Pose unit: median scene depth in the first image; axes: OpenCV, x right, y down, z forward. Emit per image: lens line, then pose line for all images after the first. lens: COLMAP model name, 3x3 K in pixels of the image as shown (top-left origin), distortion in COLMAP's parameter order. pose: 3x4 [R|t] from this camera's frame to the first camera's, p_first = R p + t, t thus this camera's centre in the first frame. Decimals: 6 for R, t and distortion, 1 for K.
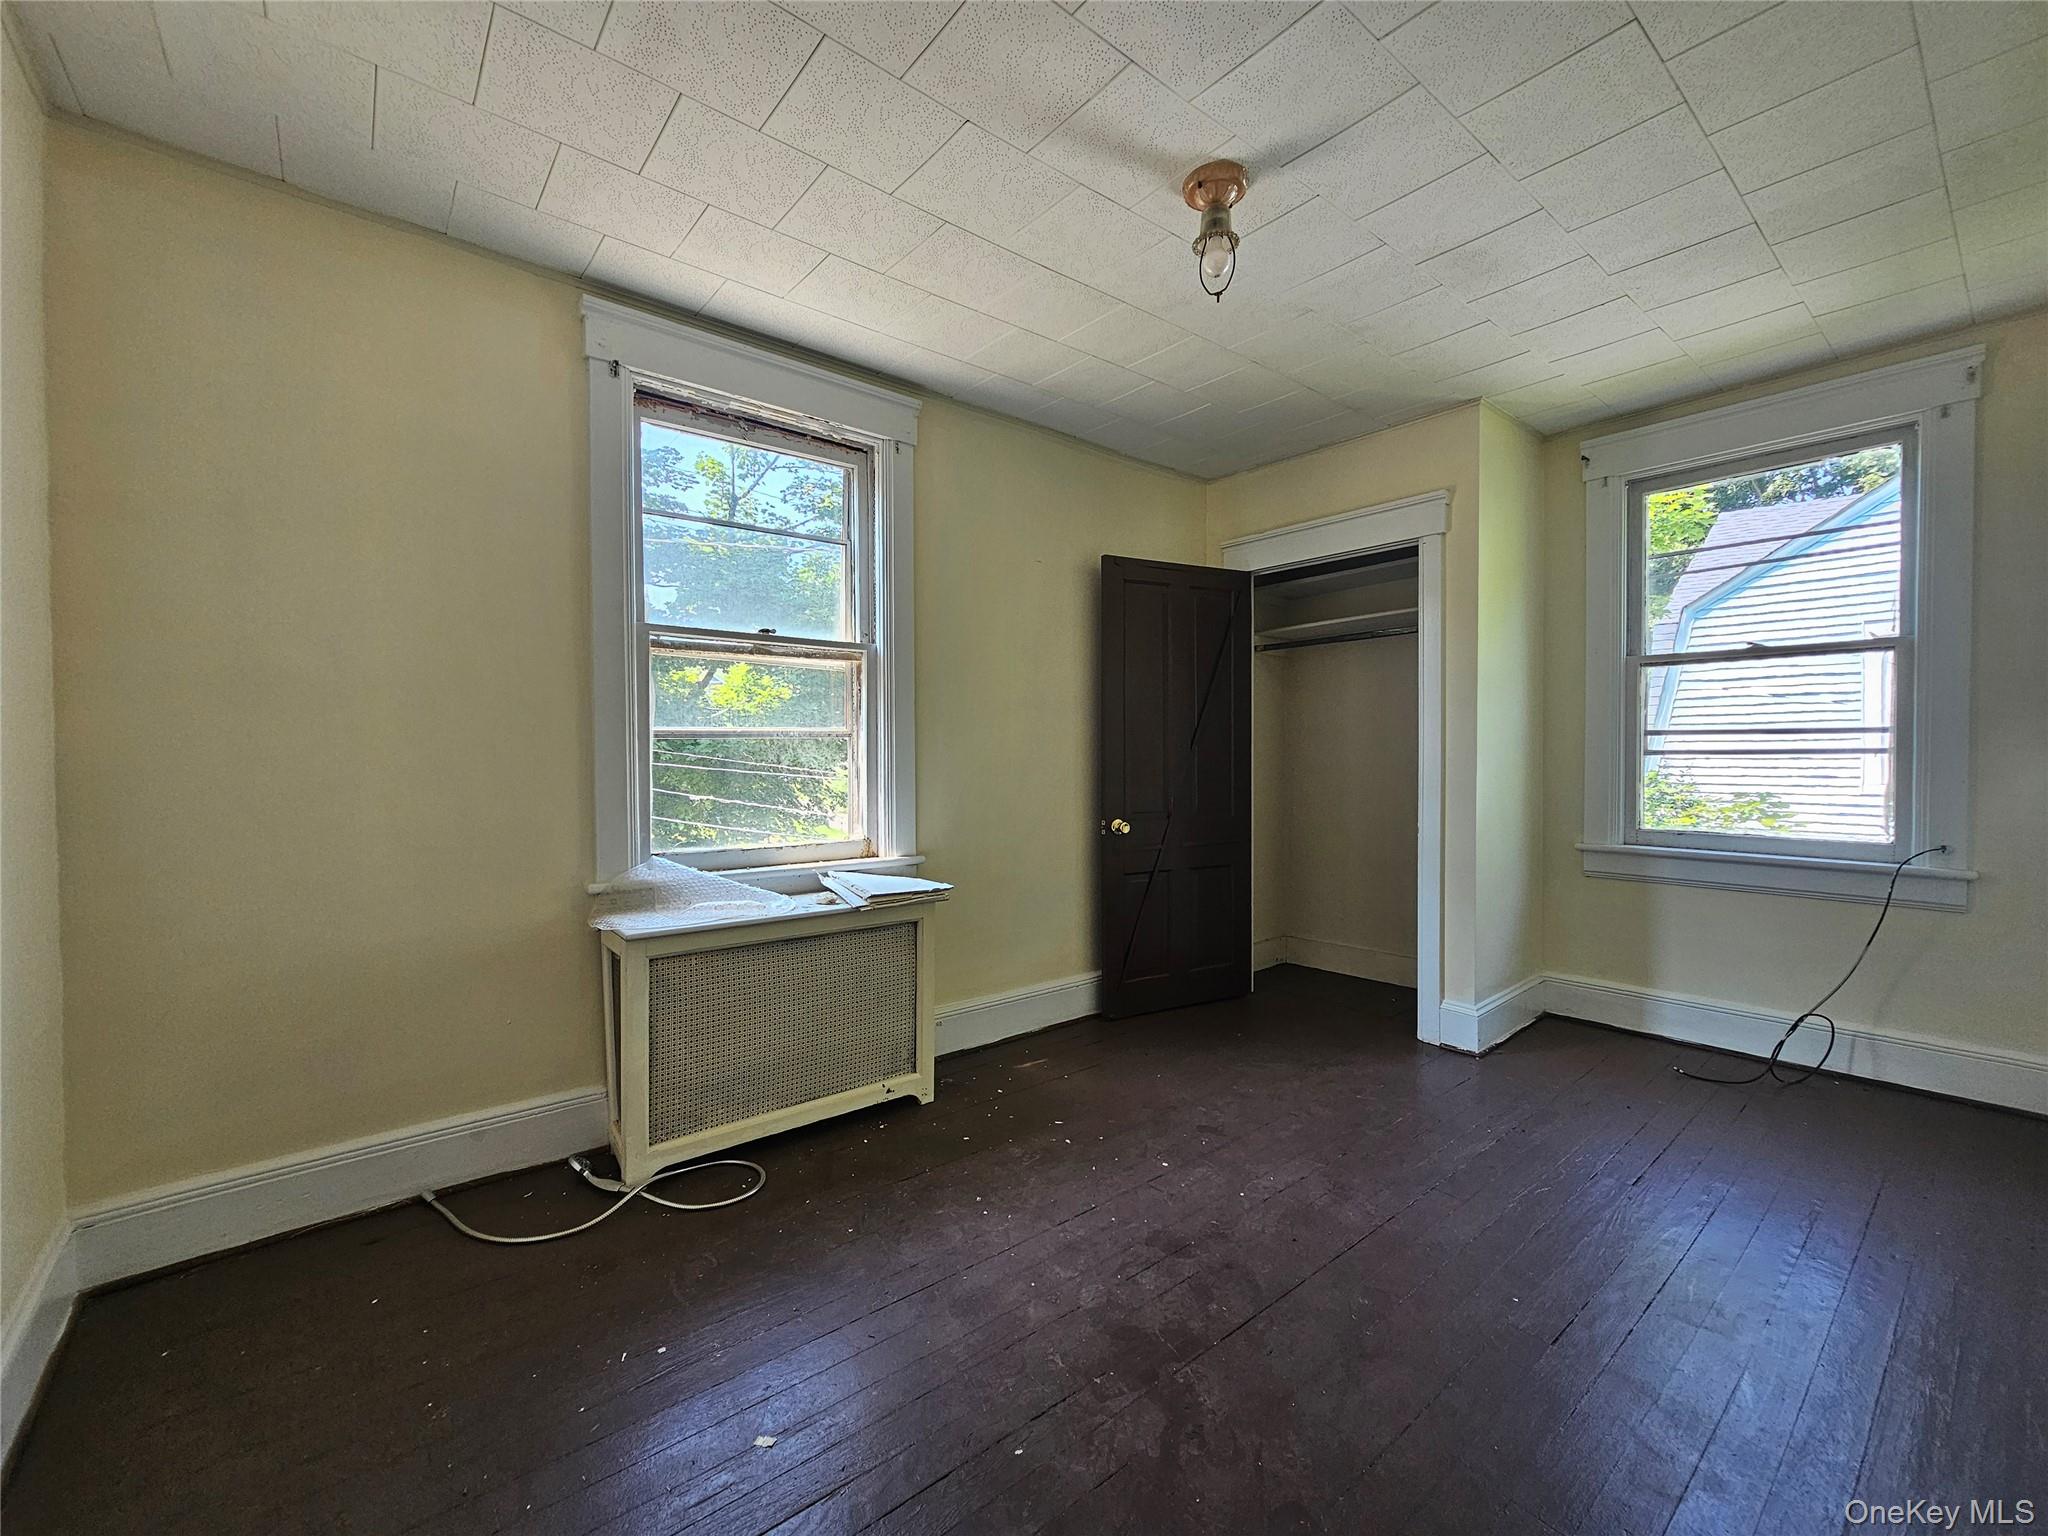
lens RADIAL K [[839.7, 0, 1031.2], [0, 839.7, 772.0], [0, 0, 1]] dist [-0.001346, 0.000877]
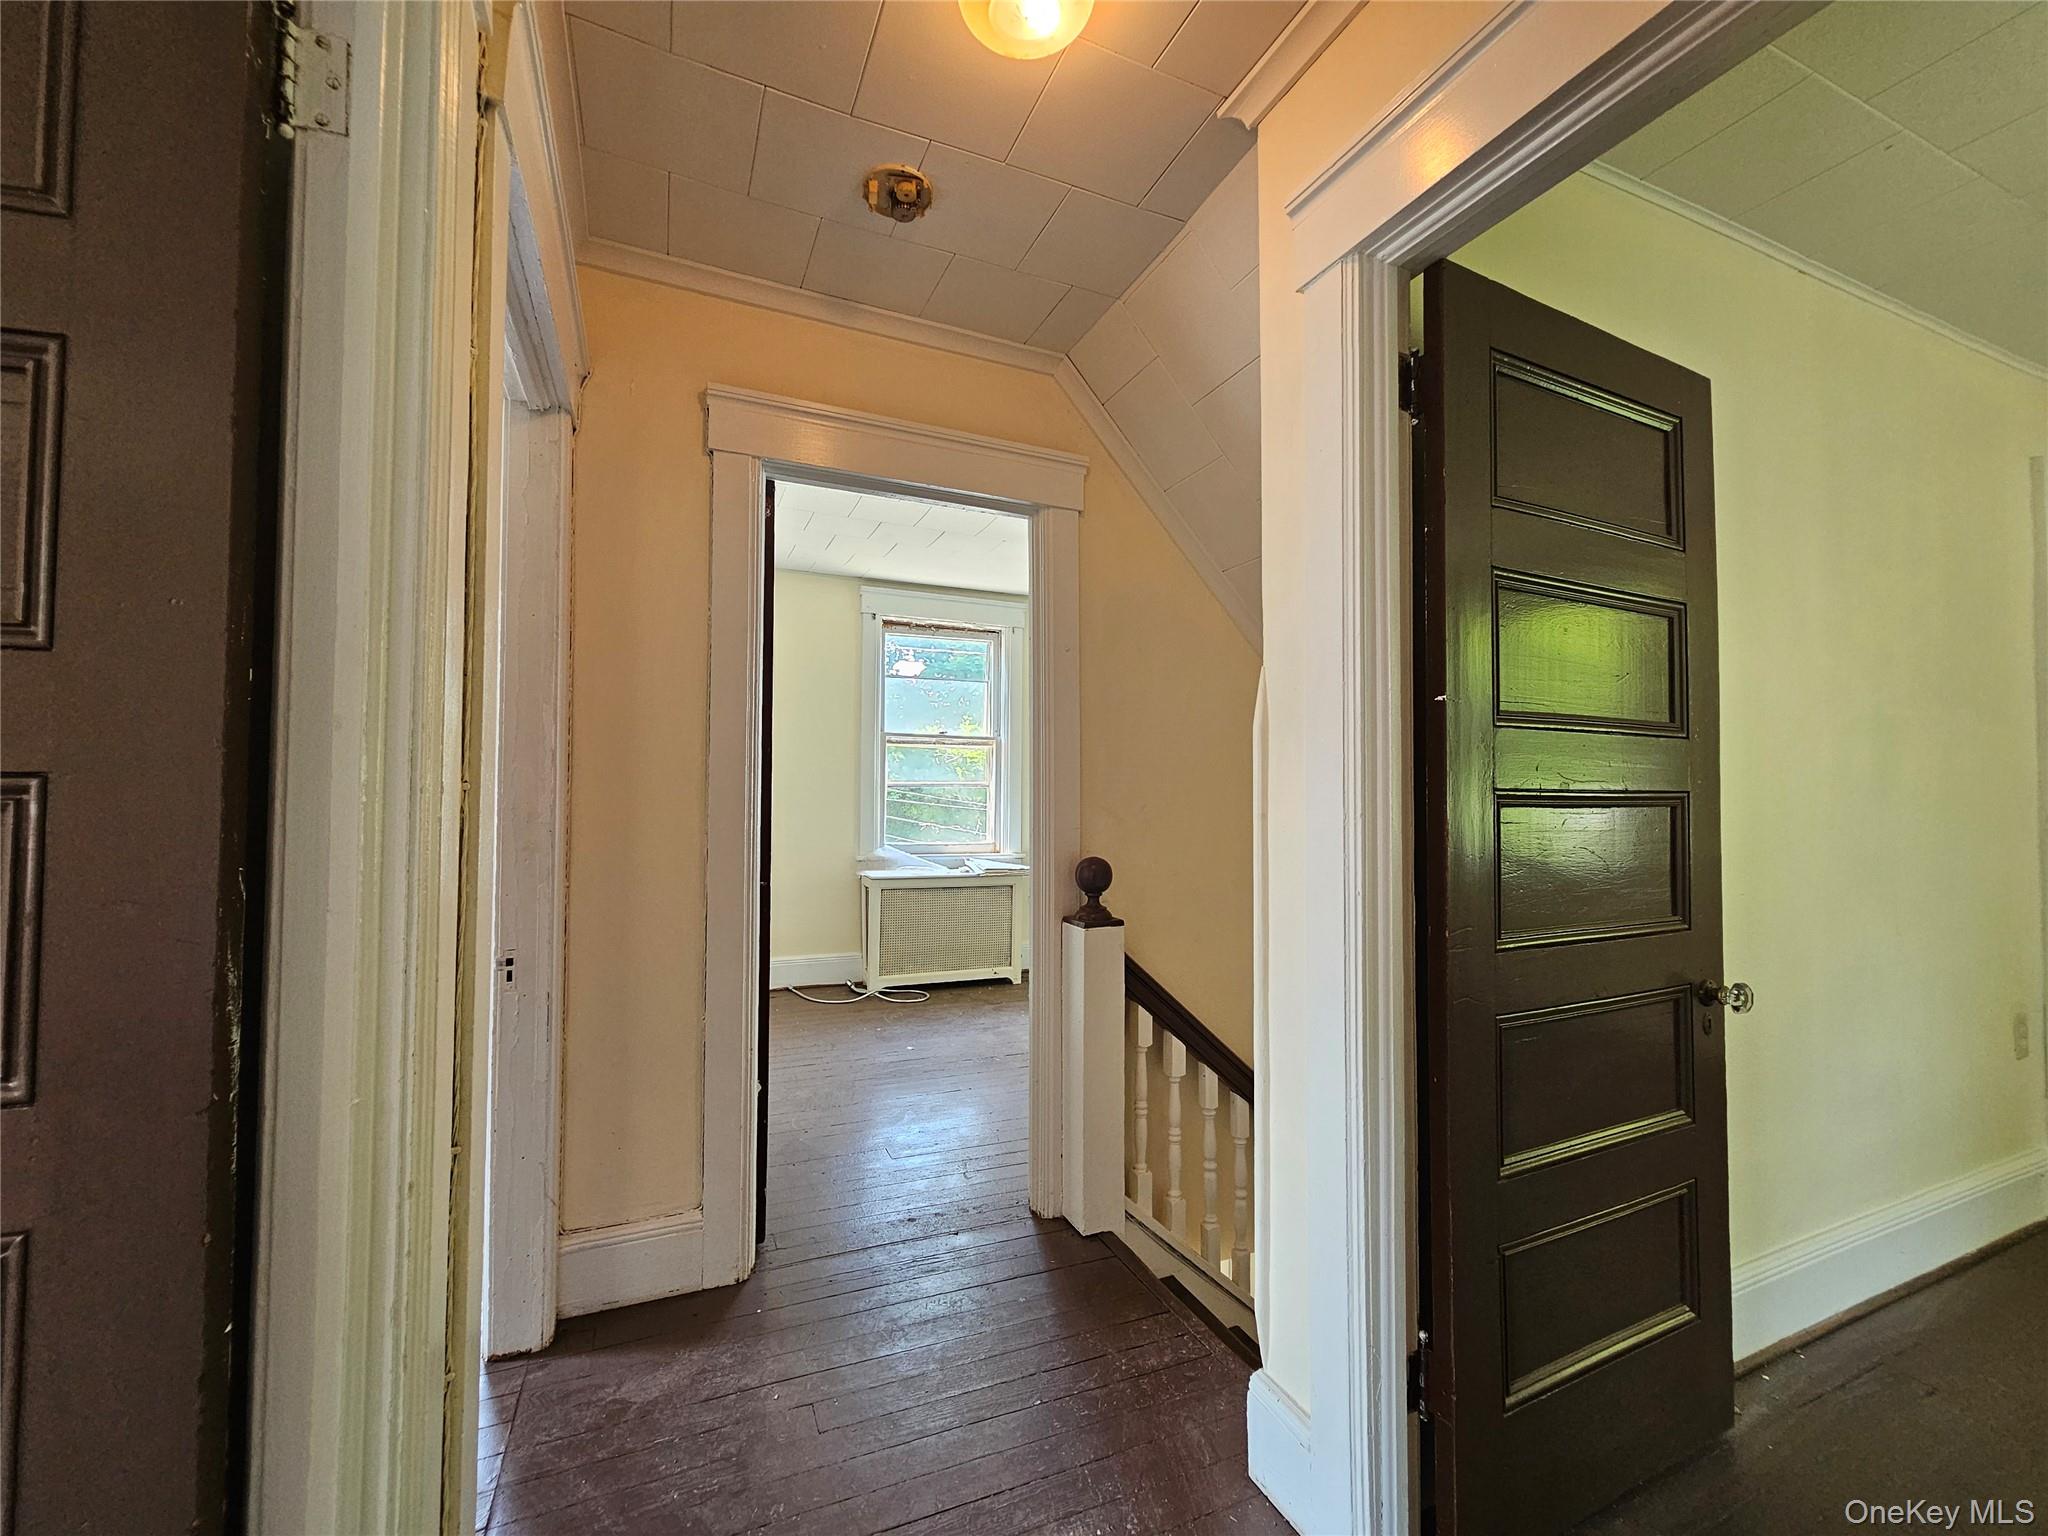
lens RADIAL K [[839.7, 0, 1027.9], [0, 839.7, 769.0], [0, 0, 1]] dist [-0.001346, 0.000877]
pose [[0.960524, 0.003002, -0.278182, 0.459685], [-0.015513, 0.998964, -0.042785, -0.004807], [0.277765, 0.045412, 0.959575, -0.891943]]
